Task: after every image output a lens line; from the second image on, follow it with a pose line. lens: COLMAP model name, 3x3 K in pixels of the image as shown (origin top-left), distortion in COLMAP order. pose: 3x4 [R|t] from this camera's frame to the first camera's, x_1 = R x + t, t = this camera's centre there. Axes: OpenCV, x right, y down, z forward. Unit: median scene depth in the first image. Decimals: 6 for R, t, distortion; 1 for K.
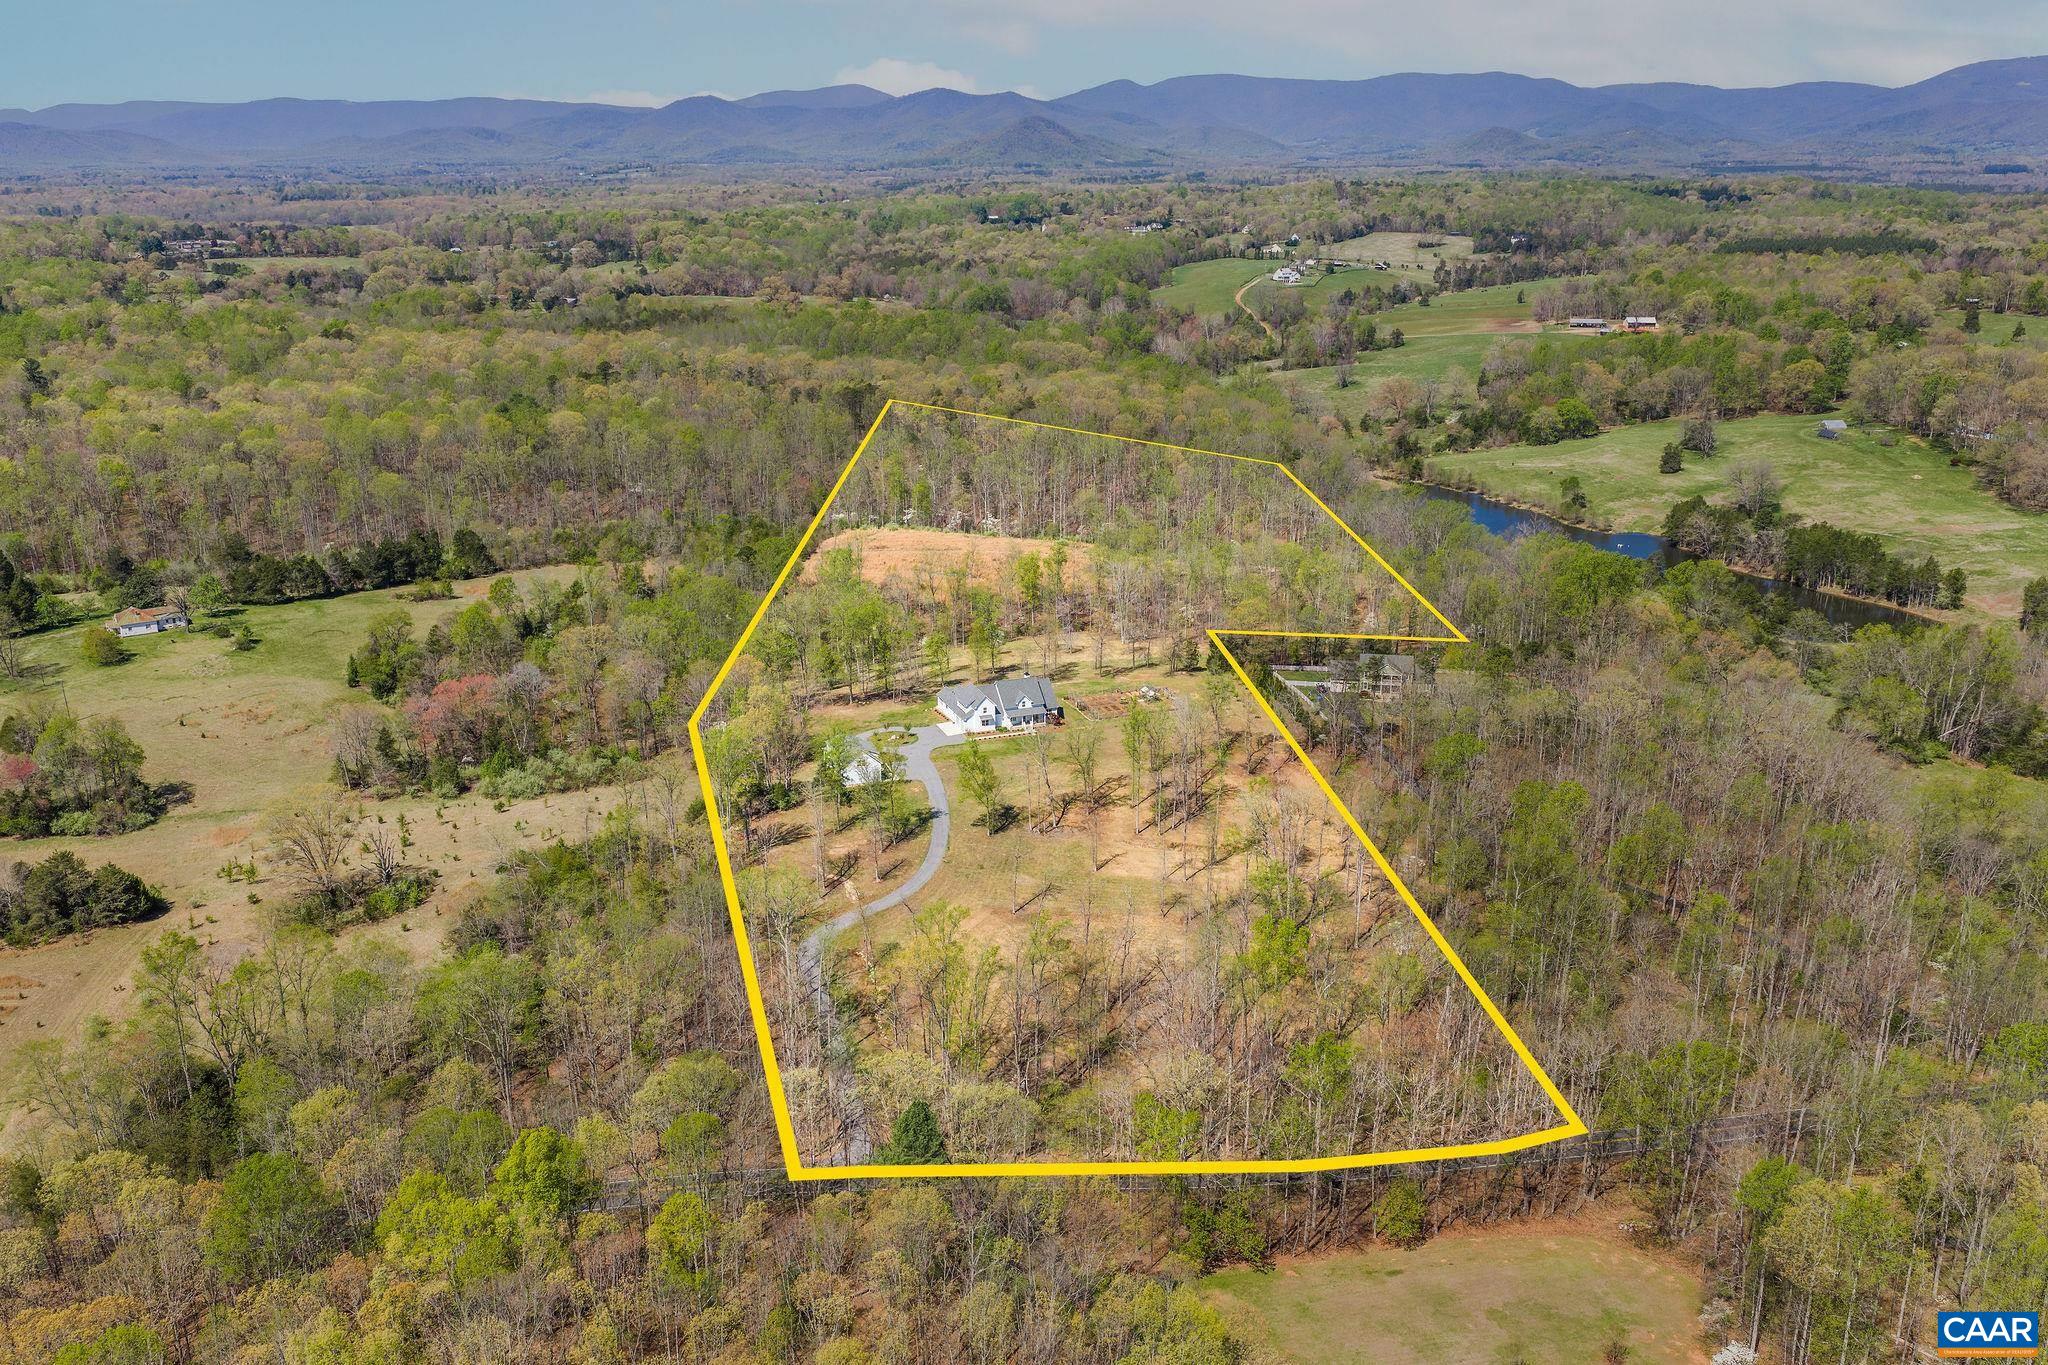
lens RADIAL K [[1691.0, 0, 1024.0], [0, 1691.0, 682.5], [0, 0, 1]] dist [0.044470, -0.019132]
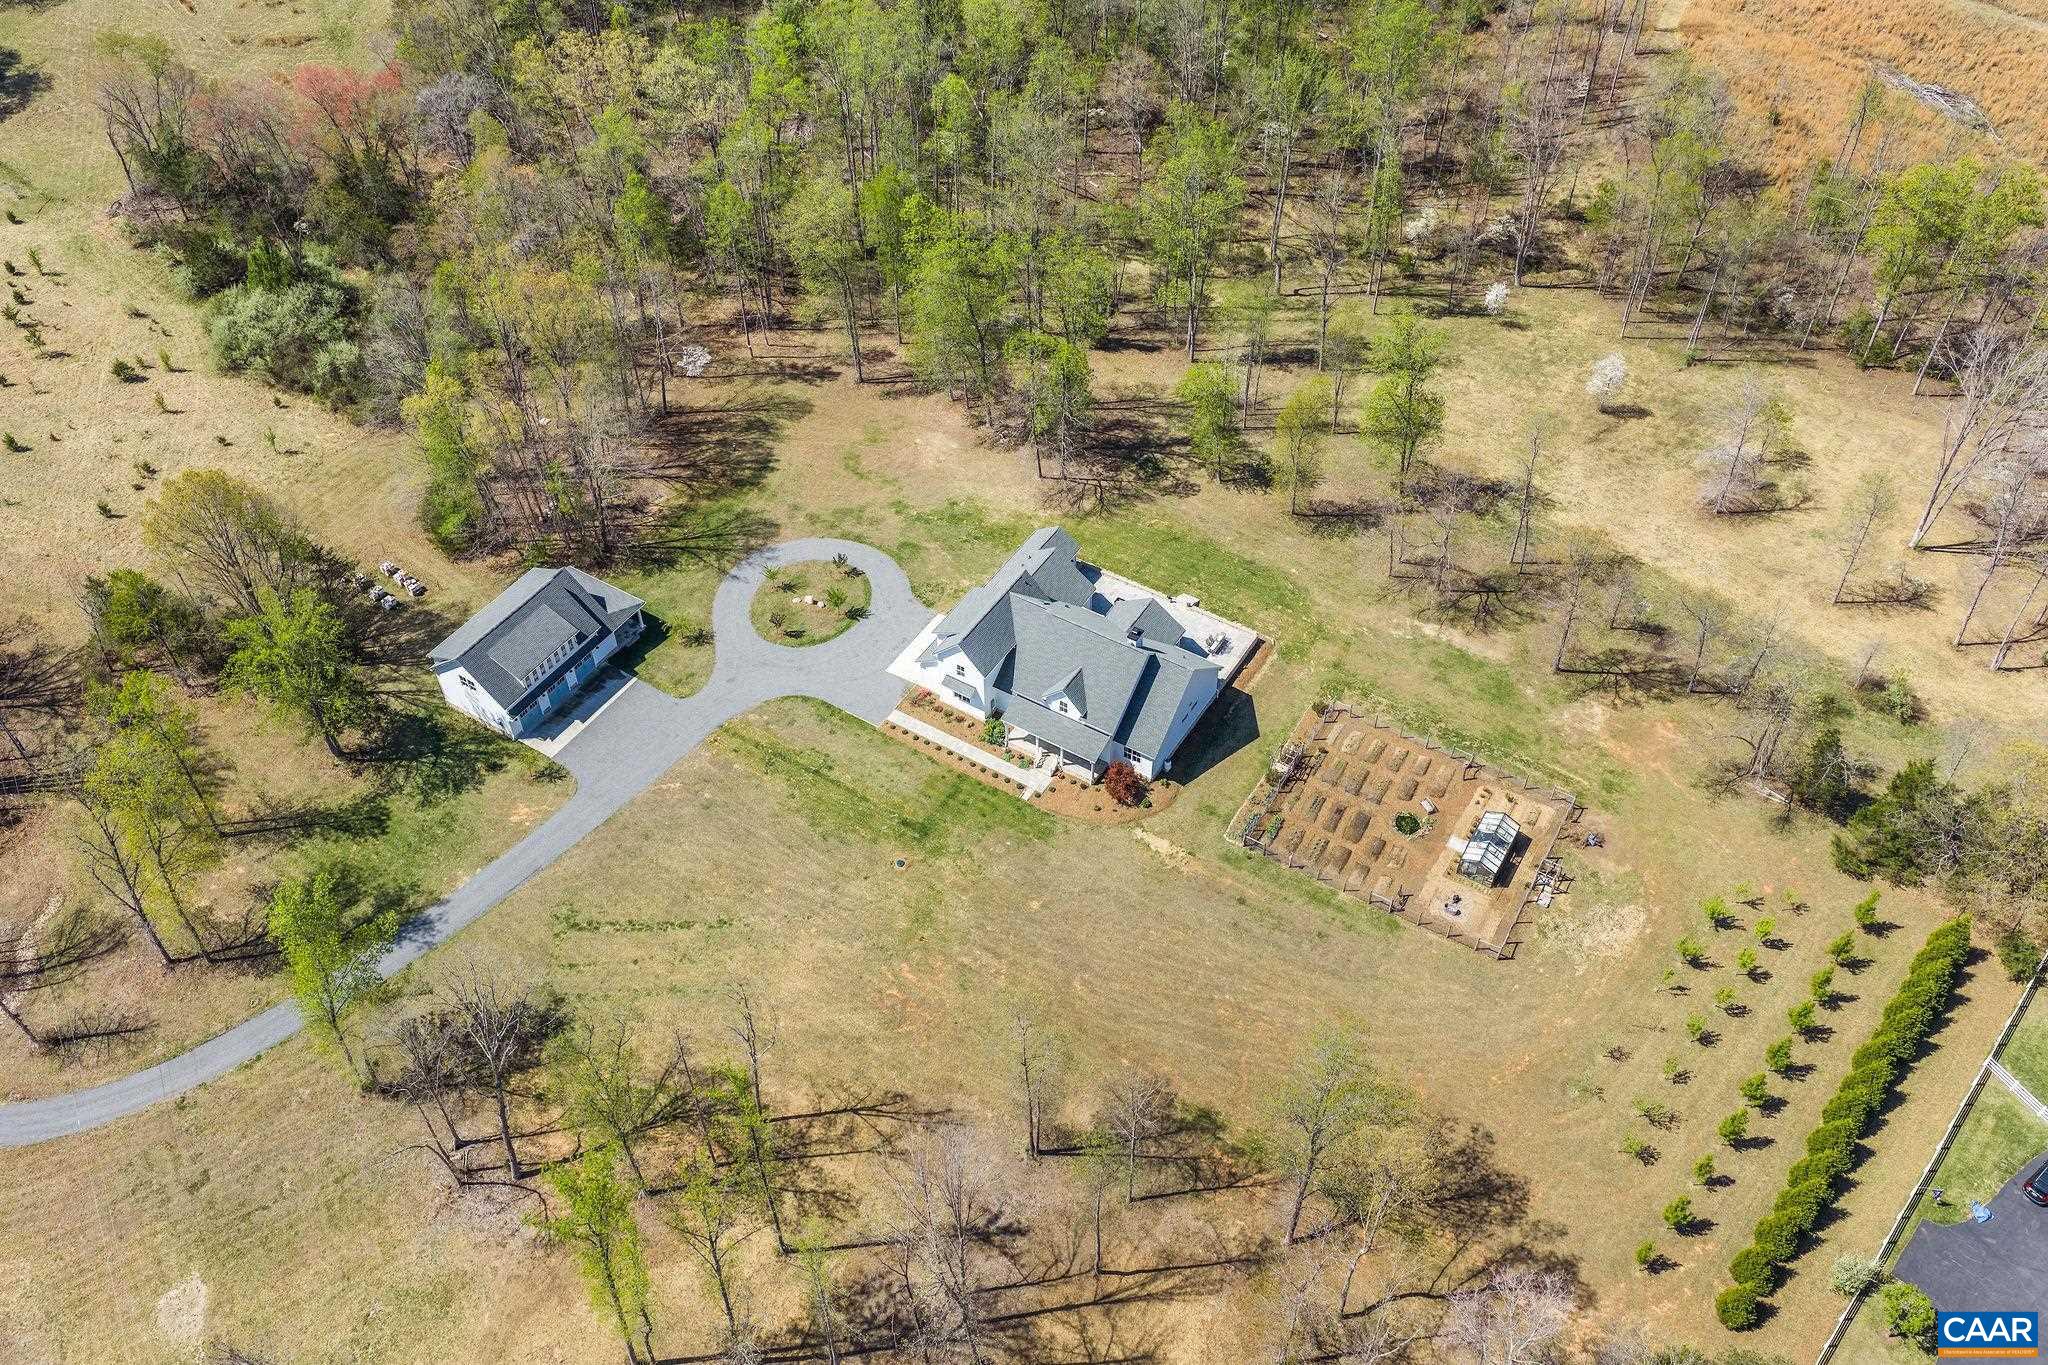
lens RADIAL K [[1691.0, 0, 1024.0], [0, 1691.0, 682.5], [0, 0, 1]] dist [0.044470, -0.019132]
pose [[0.619579, 0.574964, -0.534358, 0.096001], [-0.241635, 0.787419, 0.567083, -0.101044], [0.746816, -0.222234, 0.626800, 0.387424]]
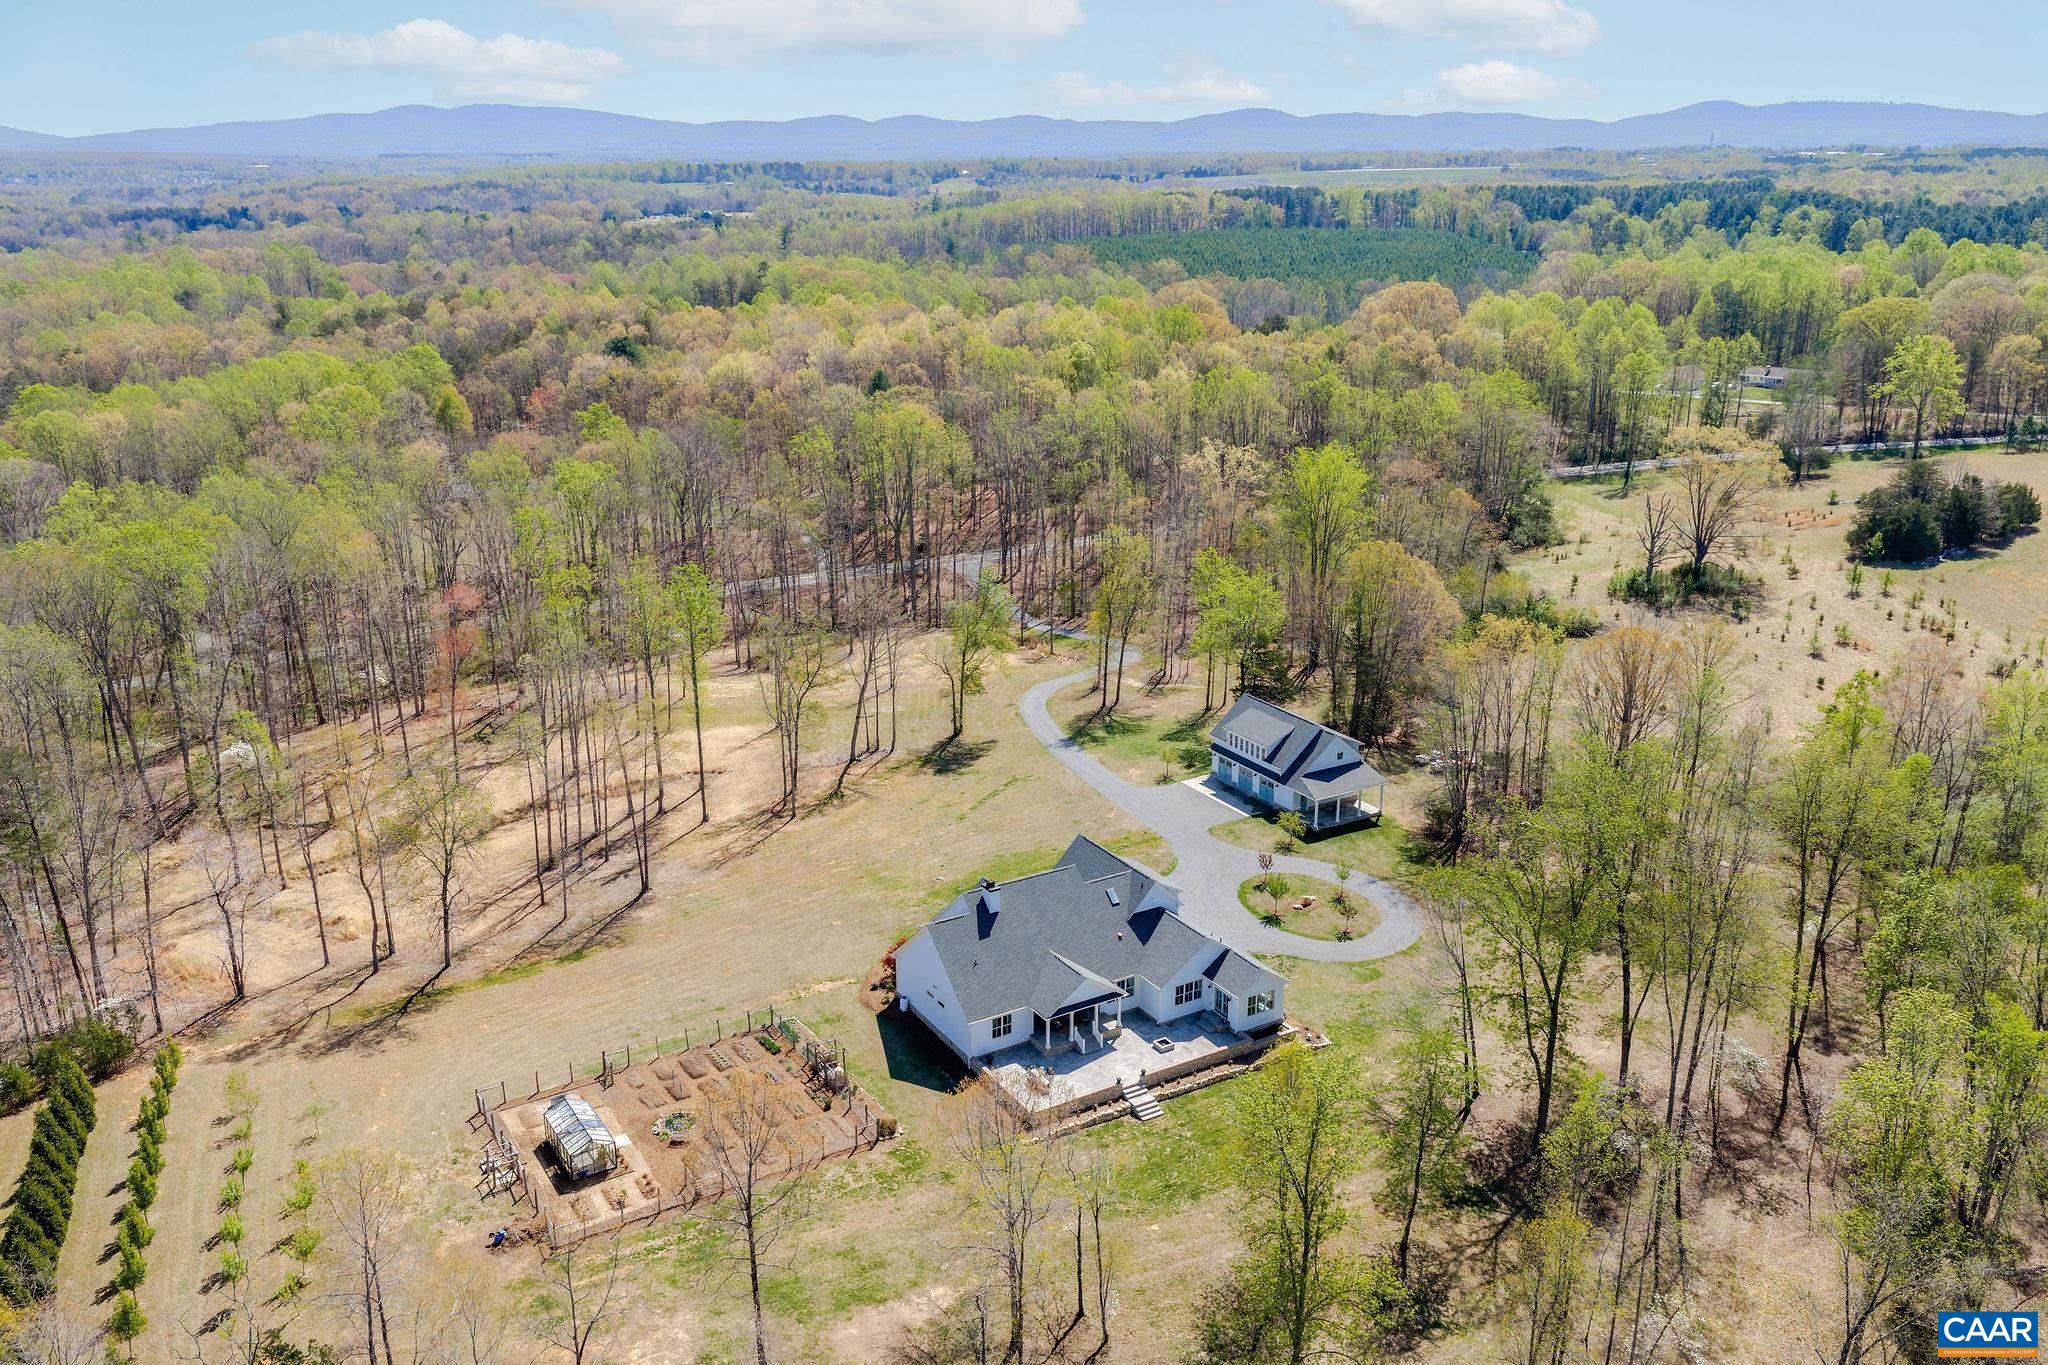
lens RADIAL K [[1725.7, 0, 982.4], [0, 1725.7, 681.7], [0, 0, 1]] dist [0.146375, -0.006846]
pose [[-0.986330, 0.072434, -0.148007, 0.025371], [-0.027125, 0.814581, 0.579415, -0.117648], [0.162533, 0.575510, -0.801481, 0.639549]]
